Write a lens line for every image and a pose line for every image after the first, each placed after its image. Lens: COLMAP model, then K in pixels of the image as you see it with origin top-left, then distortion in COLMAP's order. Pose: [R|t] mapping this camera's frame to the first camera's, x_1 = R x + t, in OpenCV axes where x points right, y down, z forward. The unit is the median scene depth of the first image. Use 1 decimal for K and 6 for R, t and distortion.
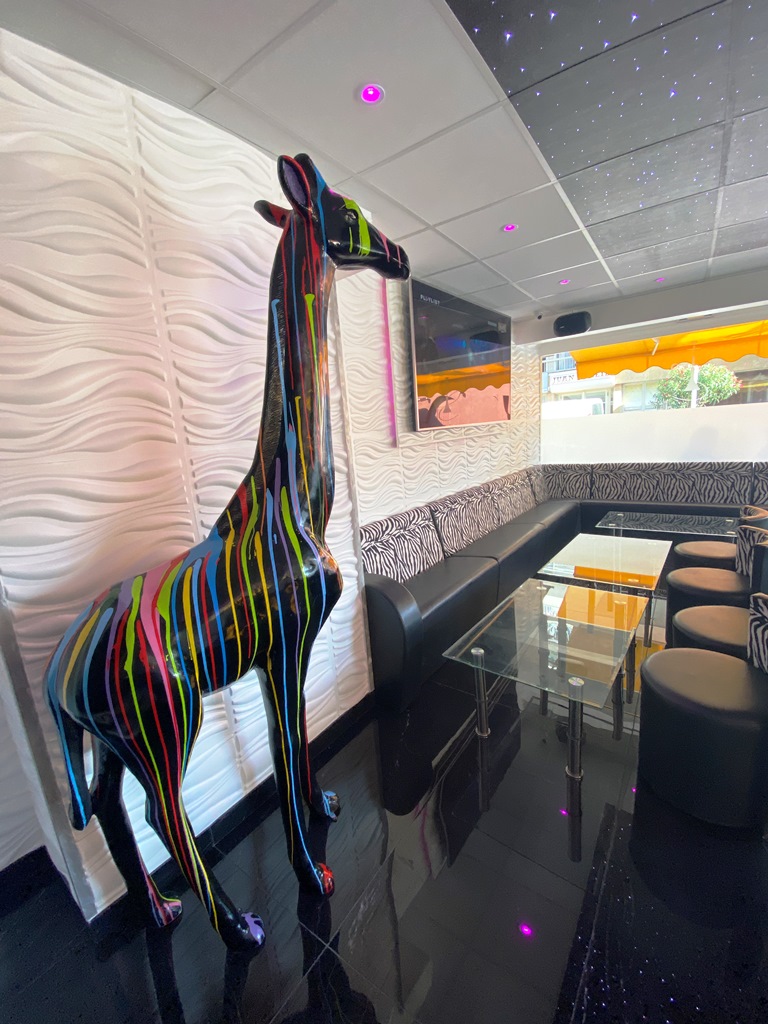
lens RADIAL K [[417.1, 0, 382.7], [0, 417.1, 515.2], [0, 0, 1]] dist [0.020335, -0.000163]
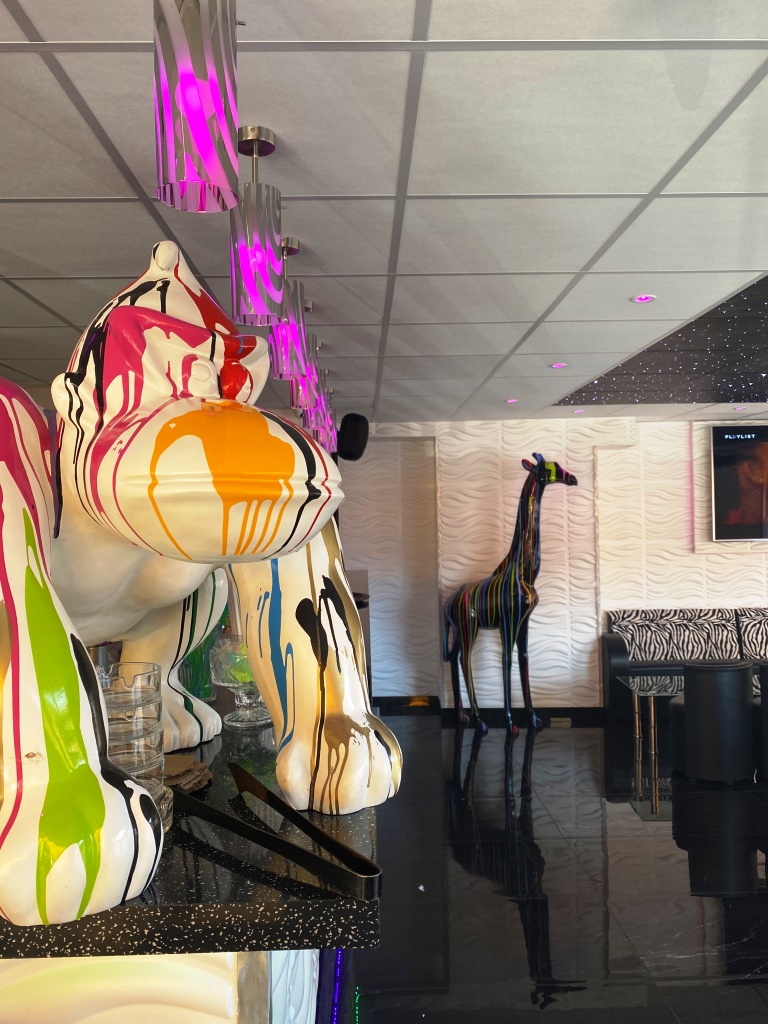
lens RADIAL K [[769.3, 0, 384.0], [0, 769.3, 512.0], [0, 0, 1]] dist [0.001421, 0.000651]
pose [[0.638885, 0.064404, -0.766602, 1.284105], [-0.189998, 0.978830, -0.076110, 0.068609], [0.745471, 0.194278, 0.637596, -1.240090]]
